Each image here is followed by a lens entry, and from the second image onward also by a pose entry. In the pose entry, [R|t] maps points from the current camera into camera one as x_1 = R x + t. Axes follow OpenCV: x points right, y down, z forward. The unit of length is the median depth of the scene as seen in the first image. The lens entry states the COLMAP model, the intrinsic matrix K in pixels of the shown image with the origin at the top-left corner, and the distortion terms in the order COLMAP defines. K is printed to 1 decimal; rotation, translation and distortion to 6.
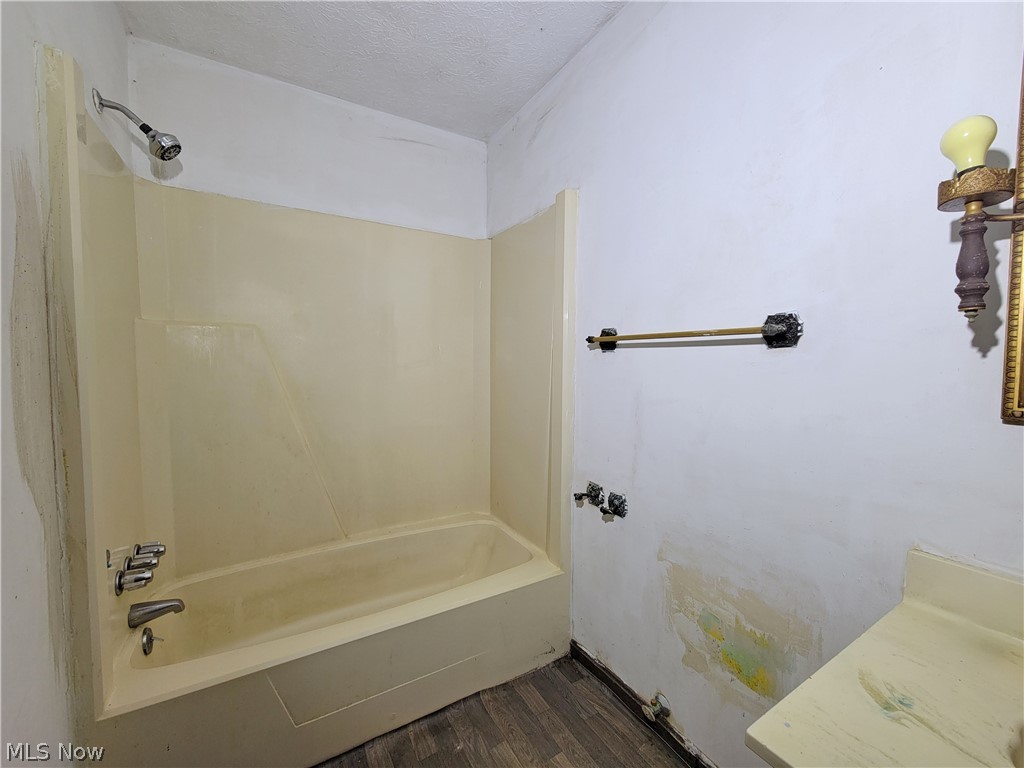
lens RADIAL K [[412.6, 0, 508.4], [0, 412.6, 380.4], [0, 0, 1]] dist [0.005478, -0.003433]
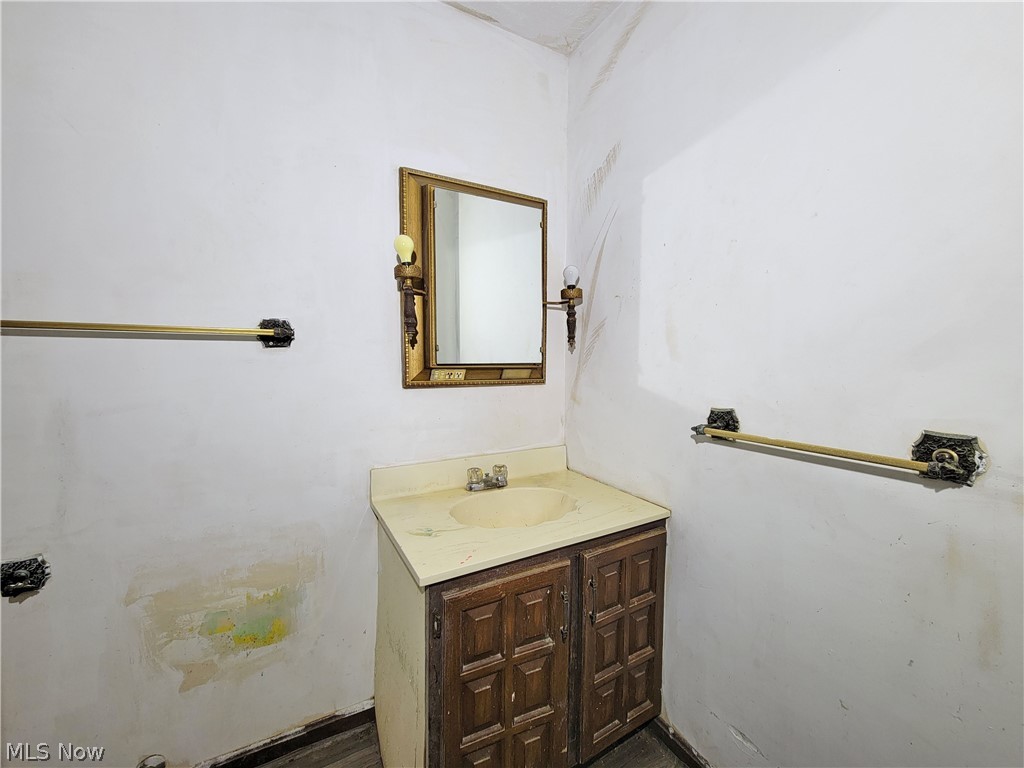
lens RADIAL K [[412.6, 0, 509.4], [0, 412.6, 386.6], [0, 0, 1]] dist [0.005478, -0.003433]
pose [[0.040599, -0.062753, 0.997203, -0.453053], [0.049808, 0.996912, 0.060707, -0.003098], [-0.997933, 0.047204, 0.043599, 0.235007]]
